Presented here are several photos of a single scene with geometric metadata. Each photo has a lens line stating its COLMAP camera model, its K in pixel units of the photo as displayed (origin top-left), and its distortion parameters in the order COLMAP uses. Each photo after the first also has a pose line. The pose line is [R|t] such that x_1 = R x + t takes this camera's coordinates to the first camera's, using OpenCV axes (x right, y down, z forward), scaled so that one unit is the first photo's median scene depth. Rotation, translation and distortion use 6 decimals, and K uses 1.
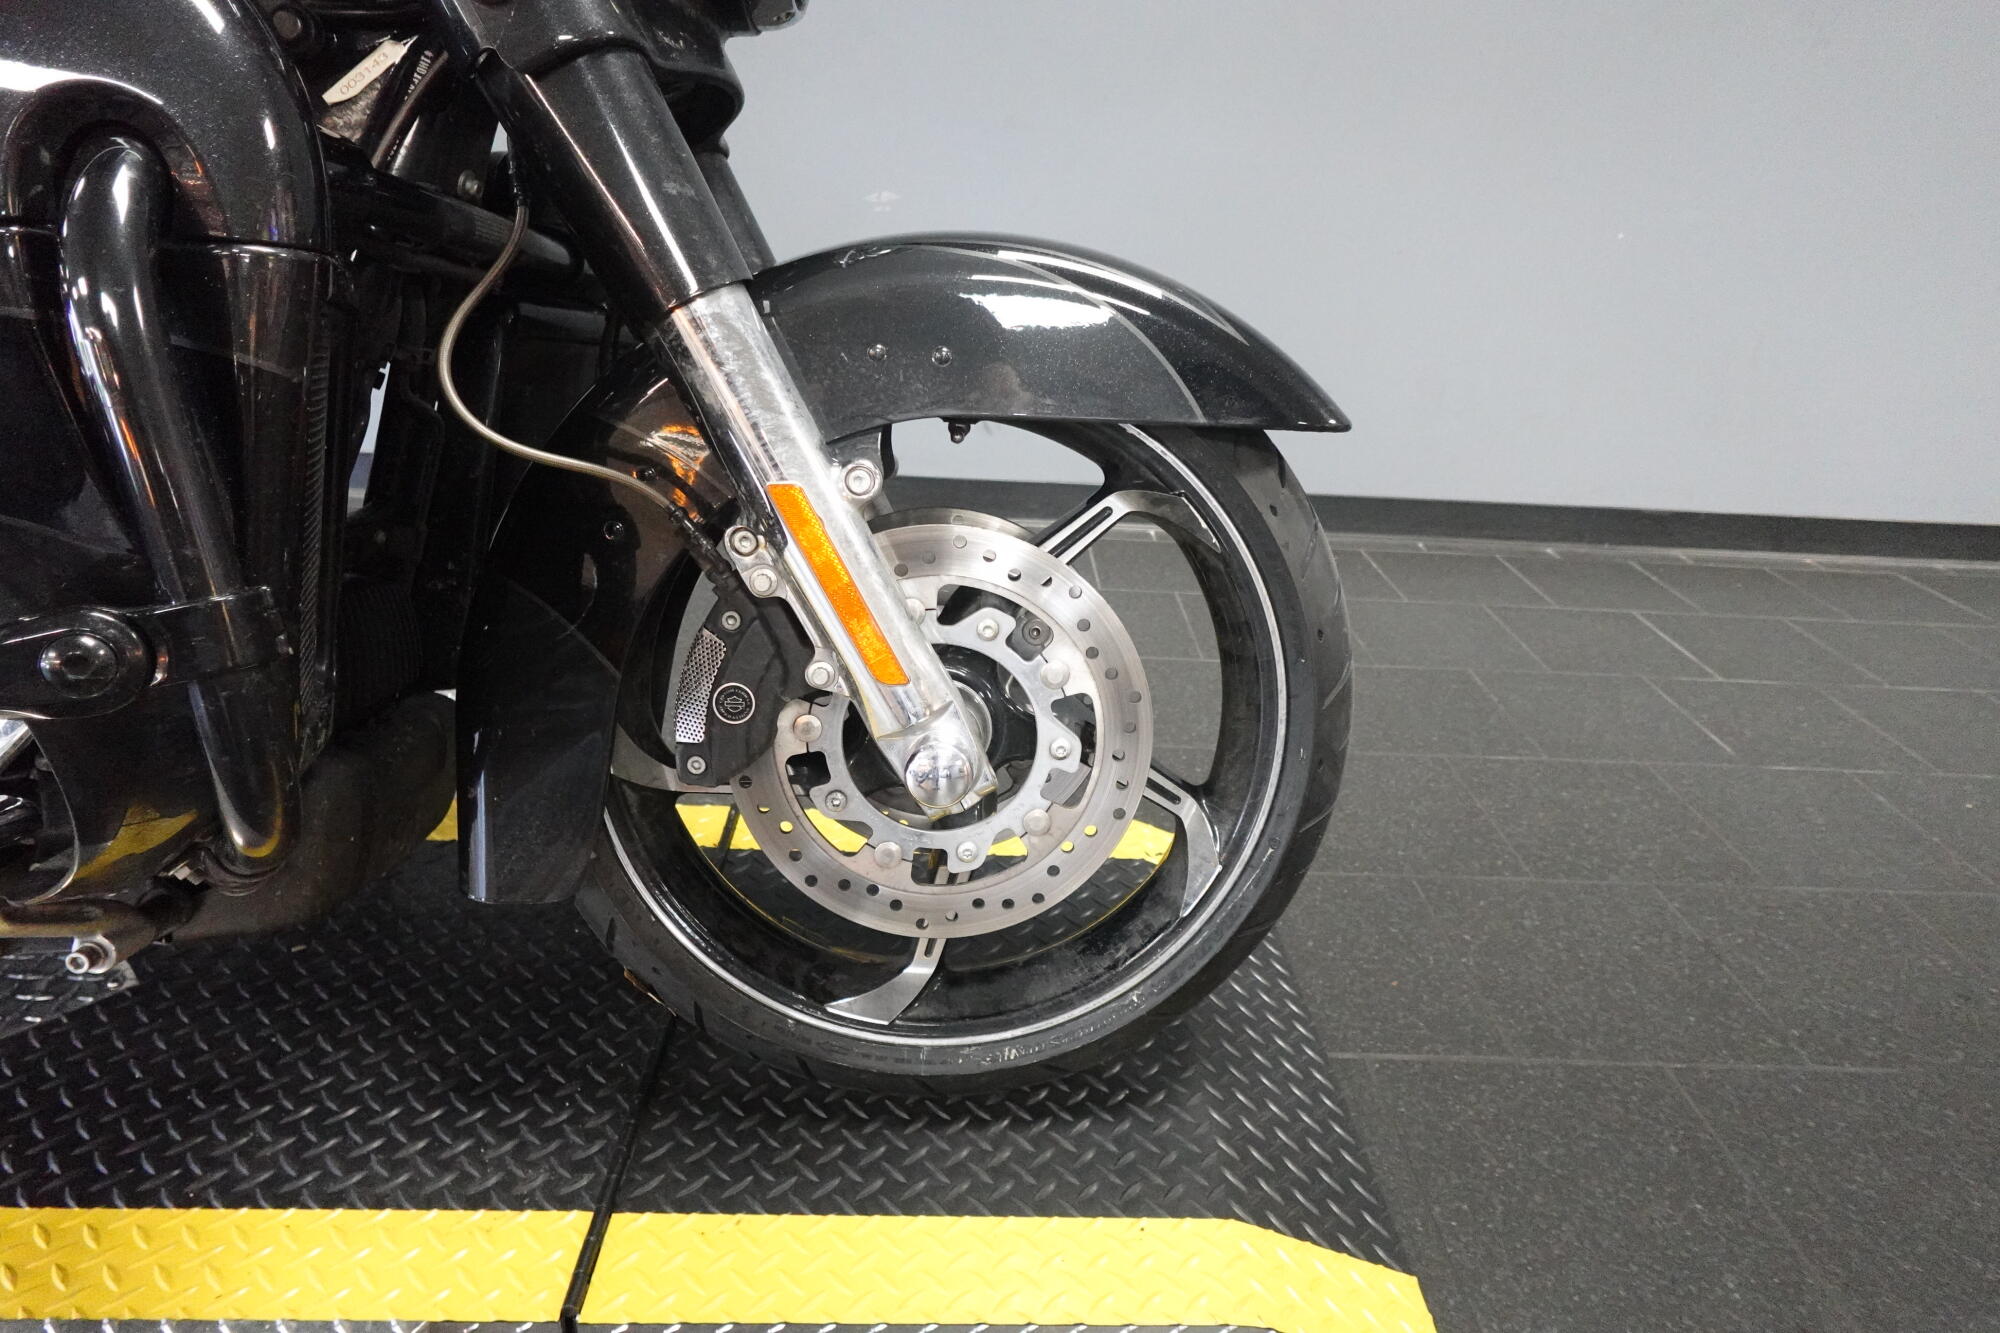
lens RADIAL K [[1123.2, 0, 1000.0], [0, 1123.2, 666.5], [0, 0, 1]] dist [-0.000773, -0.000460]
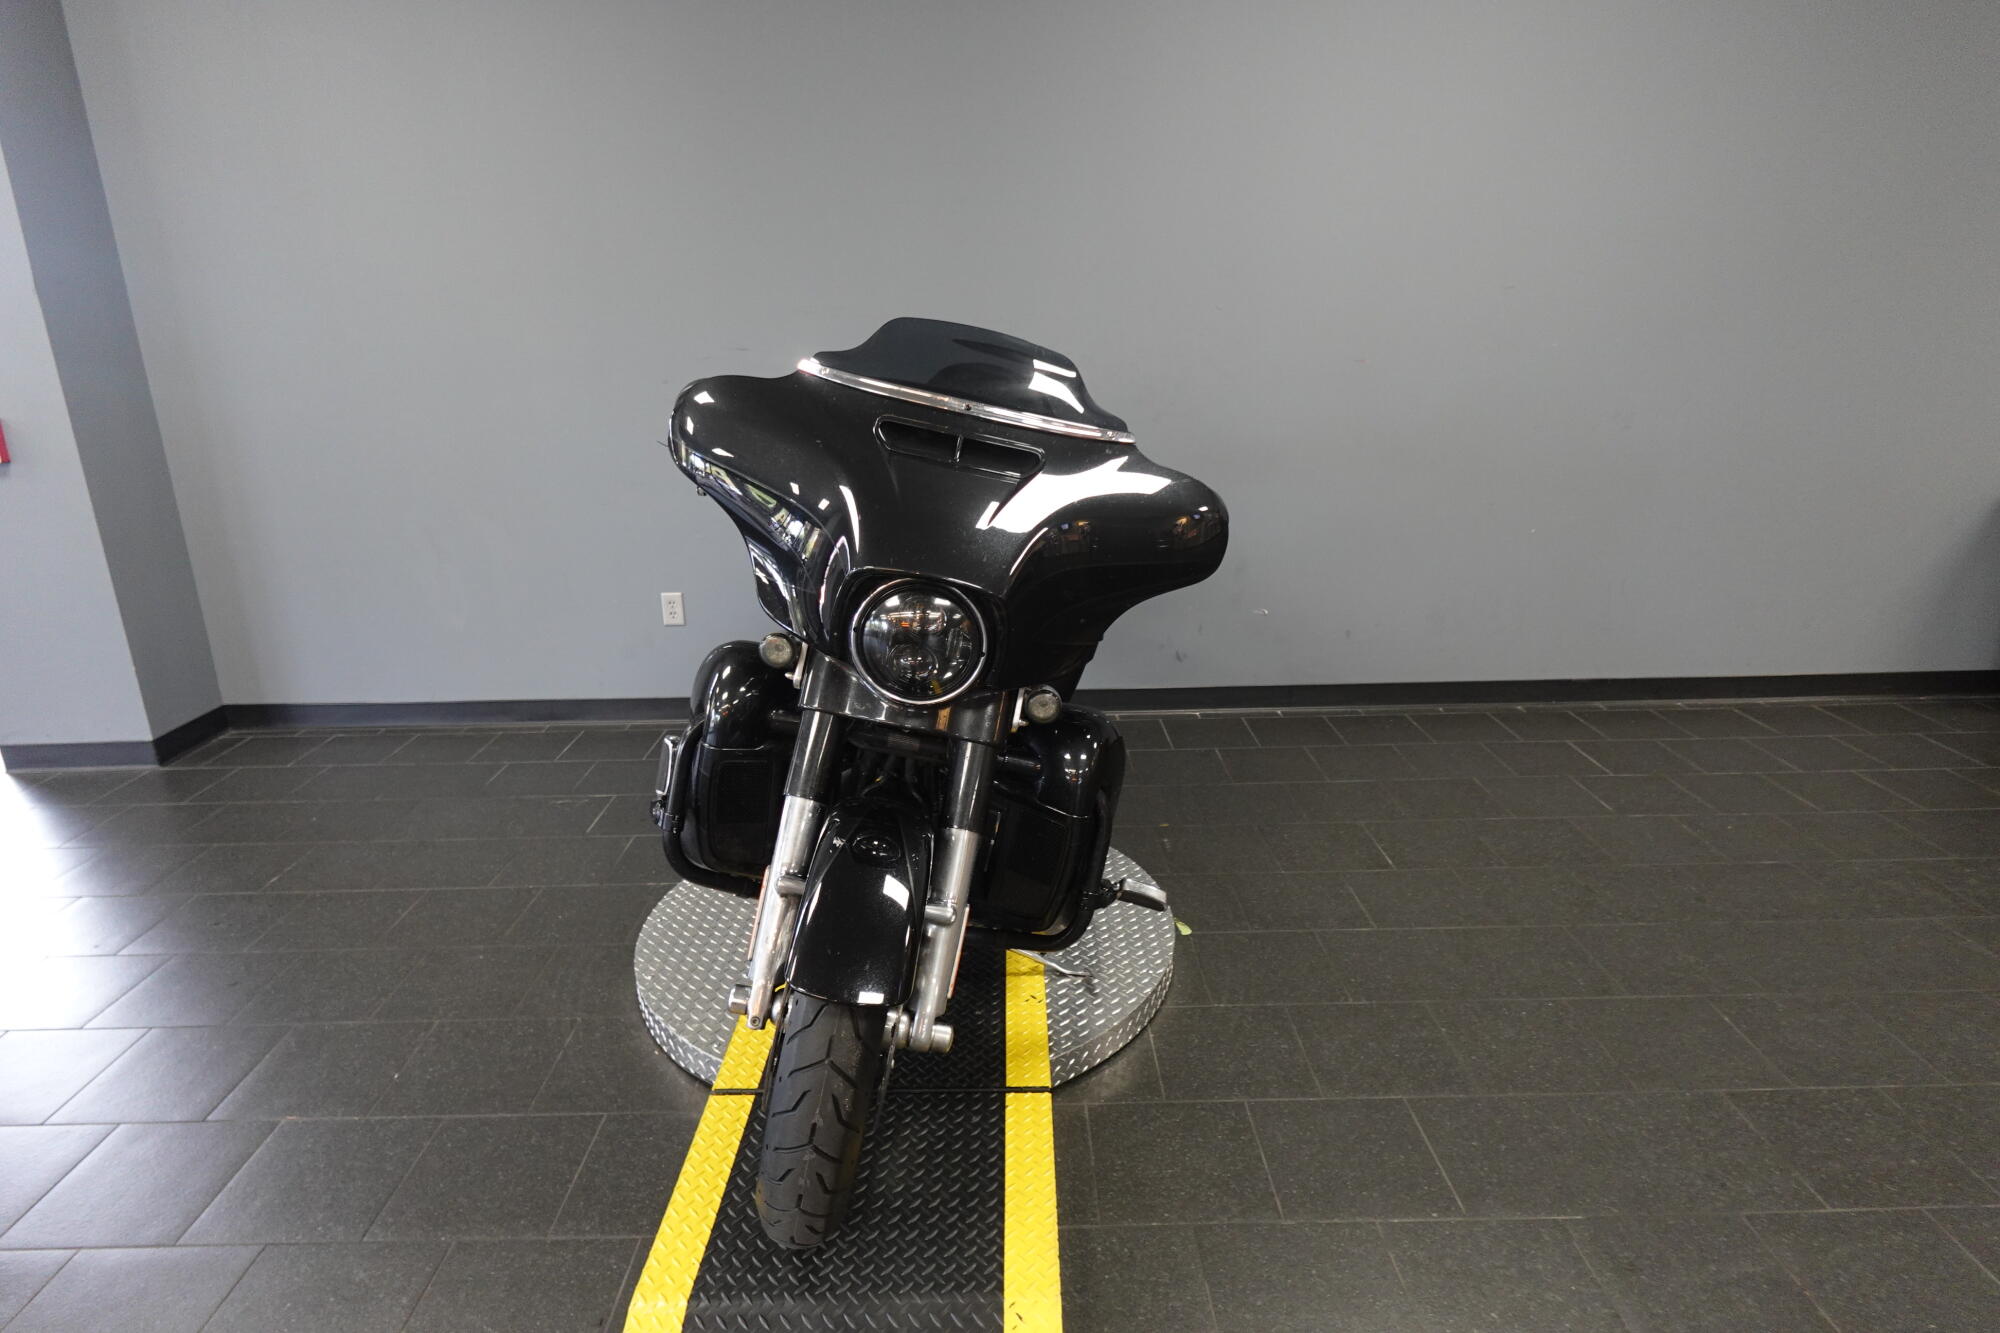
lens RADIAL K [[1123.3, 0, 1000.0], [0, 1123.3, 666.5], [0, 0, 1]] dist [-0.000034, -0.001046]
pose [[0.997772, -0.062973, -0.022047, -0.303097], [0.058966, 0.986885, -0.150270, 0.053007], [0.031221, 0.148635, 0.988399, -0.864167]]
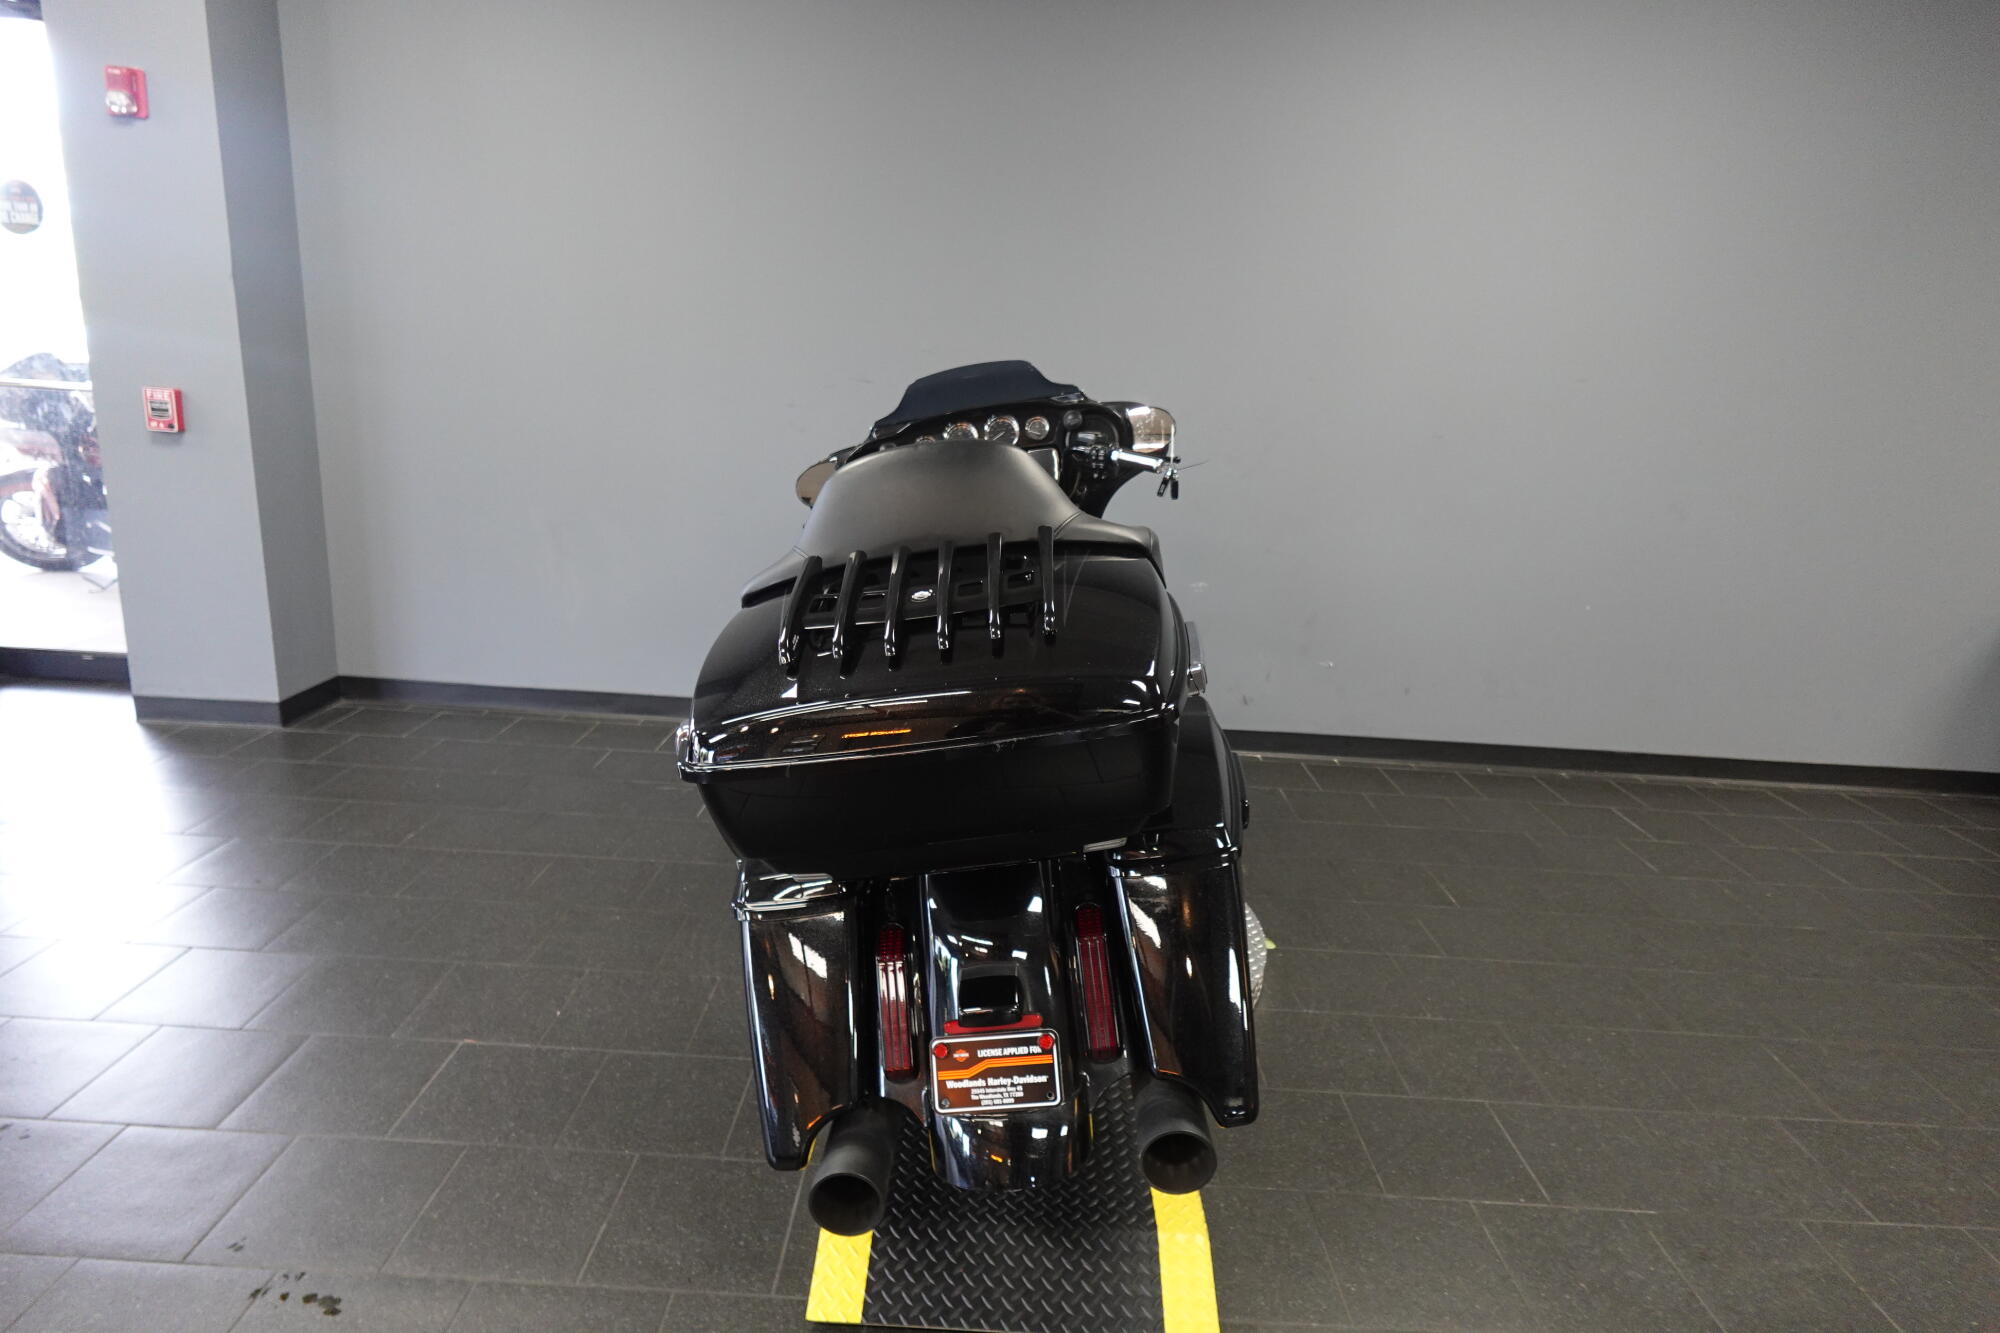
lens RADIAL K [[1122.0, 0, 1000.0], [0, 1122.0, 666.5], [0, 0, 1]] dist [-0.000652, -0.001580]
pose [[0.999740, 0.014331, -0.017754, -0.461632], [-0.017516, 0.980710, -0.194681, 0.112922], [0.014622, 0.194941, 0.980706, -0.975123]]
